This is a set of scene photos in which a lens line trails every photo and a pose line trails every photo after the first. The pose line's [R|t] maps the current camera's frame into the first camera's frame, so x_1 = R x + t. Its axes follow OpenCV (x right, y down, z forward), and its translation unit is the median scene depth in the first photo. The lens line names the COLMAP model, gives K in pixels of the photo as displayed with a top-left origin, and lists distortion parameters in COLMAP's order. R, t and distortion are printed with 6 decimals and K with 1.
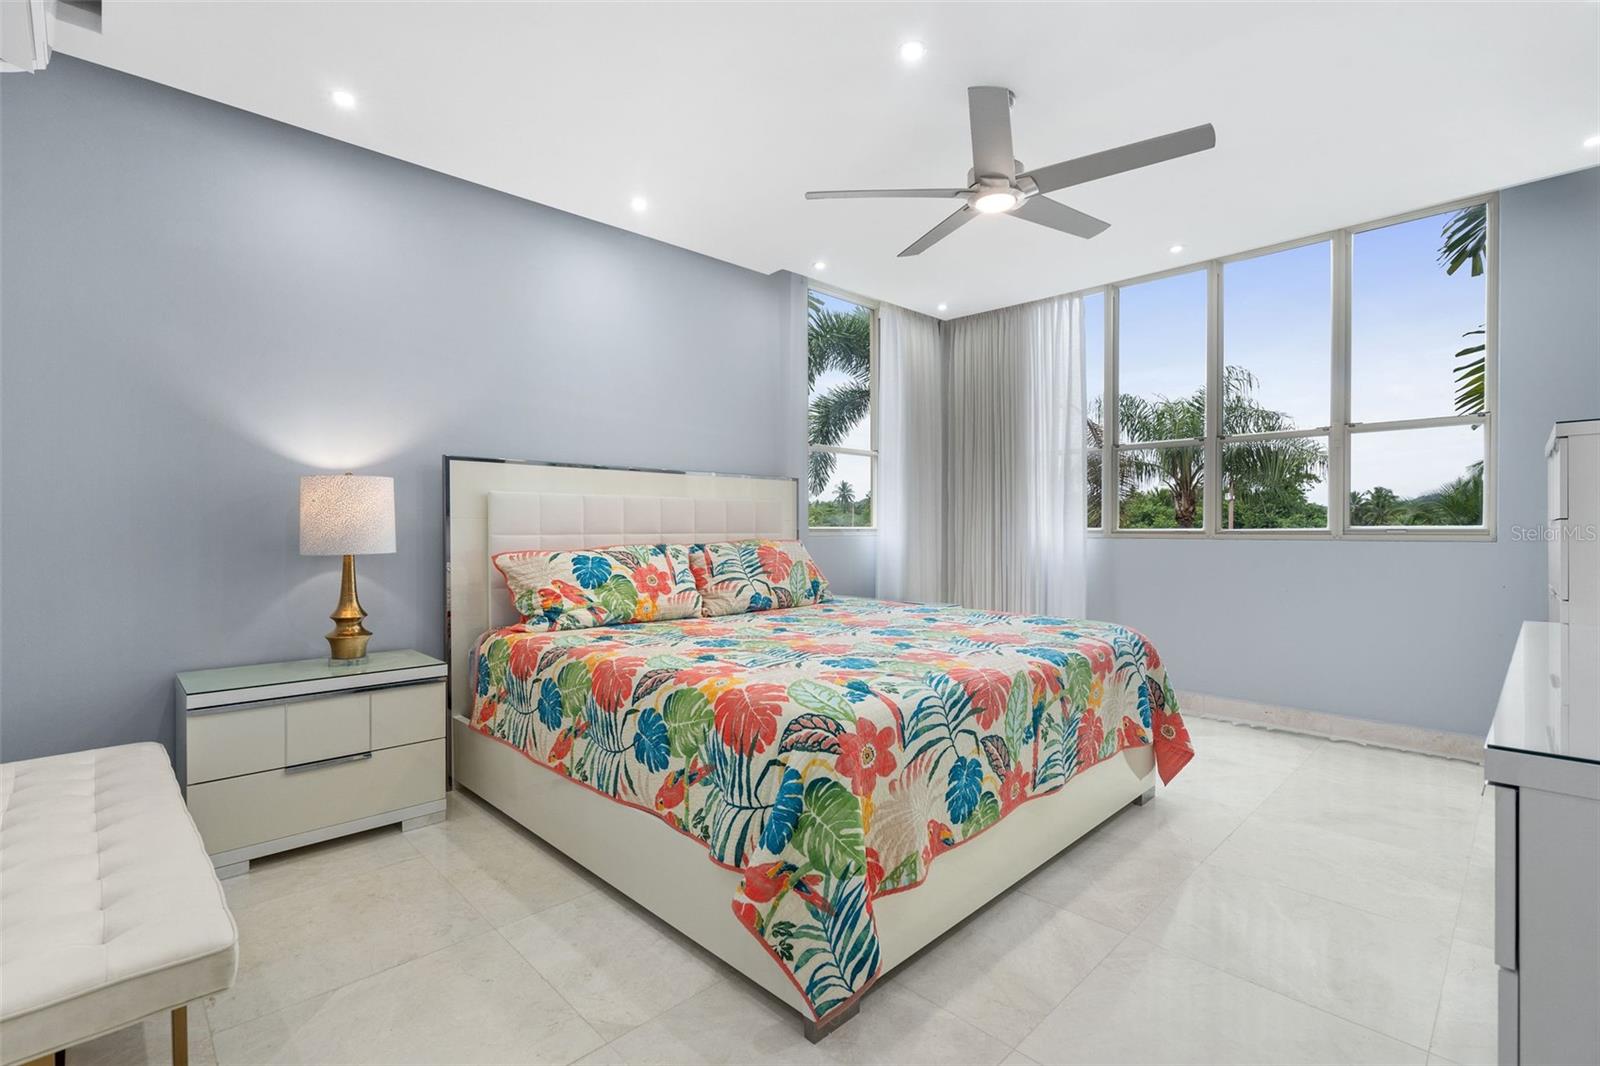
lens RADIAL K [[714.0, 0, 786.5], [0, 714.0, 519.4], [0, 0, 1]] dist [-0.001698, 0.000804]
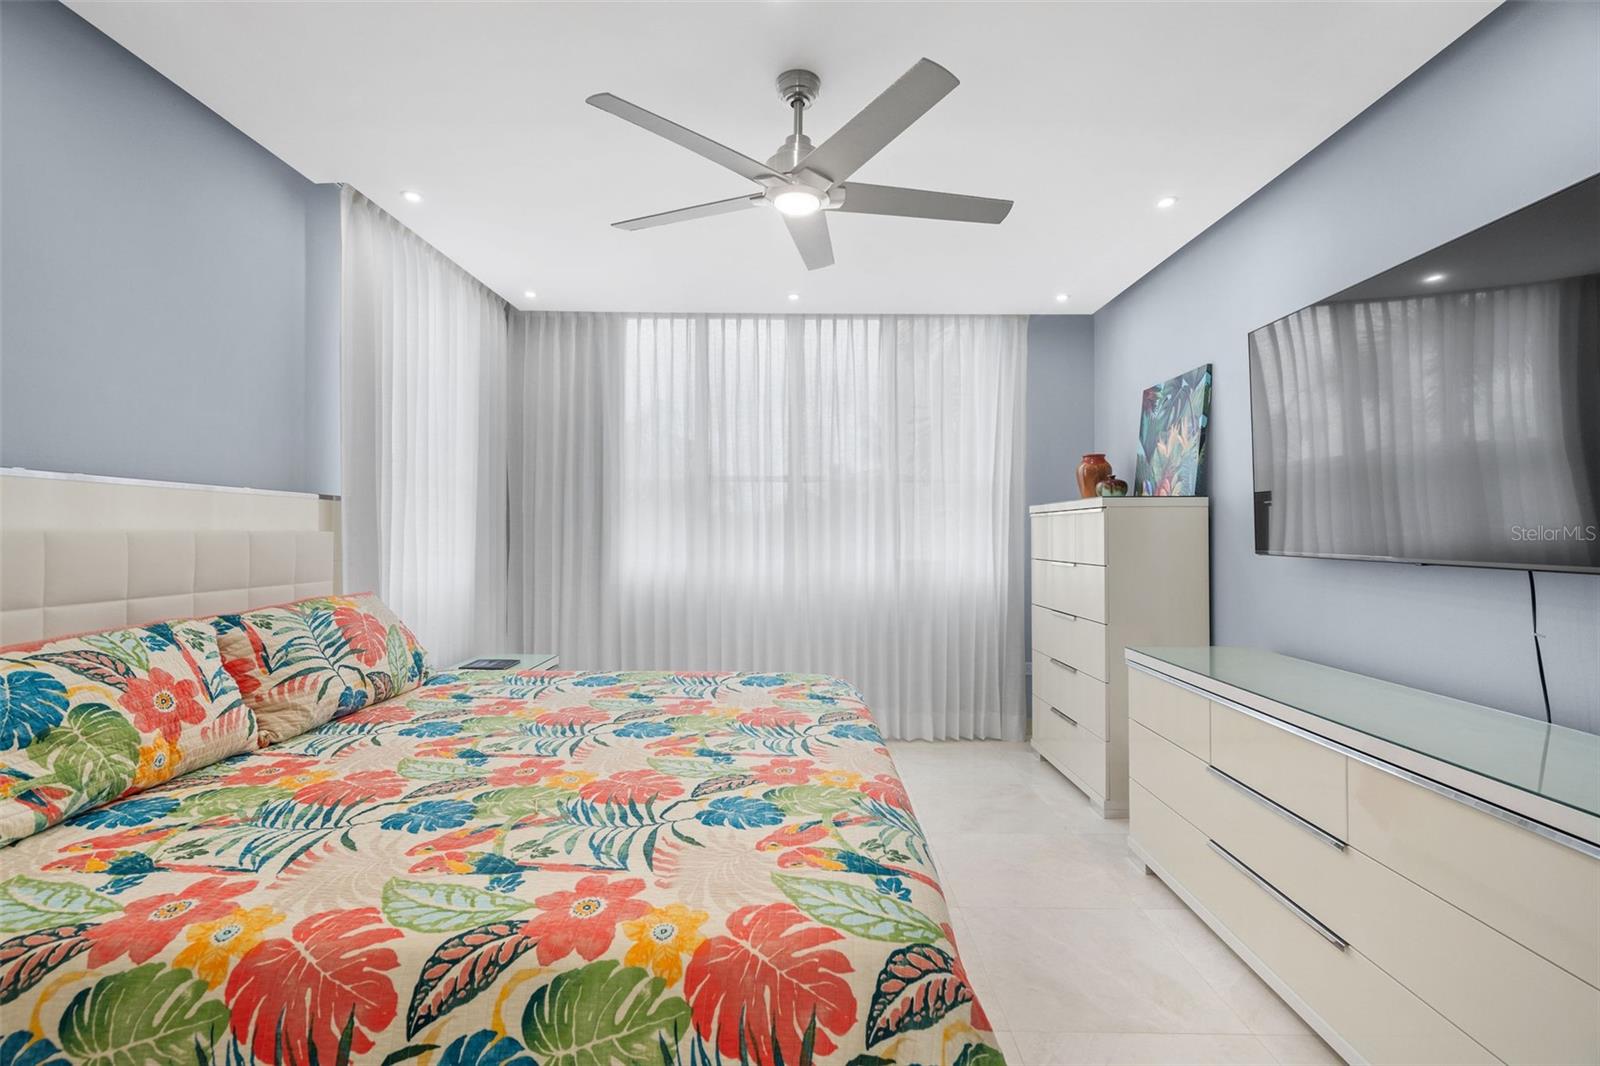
lens RADIAL K [[714.0, 0, 786.5], [0, 714.0, 519.4], [0, 0, 1]] dist [-0.001698, 0.000804]
pose [[0.705111, 0.019770, 0.708821, -0.234239], [-0.013133, 0.999804, -0.014821, -0.042928], [-0.708975, 0.001142, 0.705233, 0.314066]]
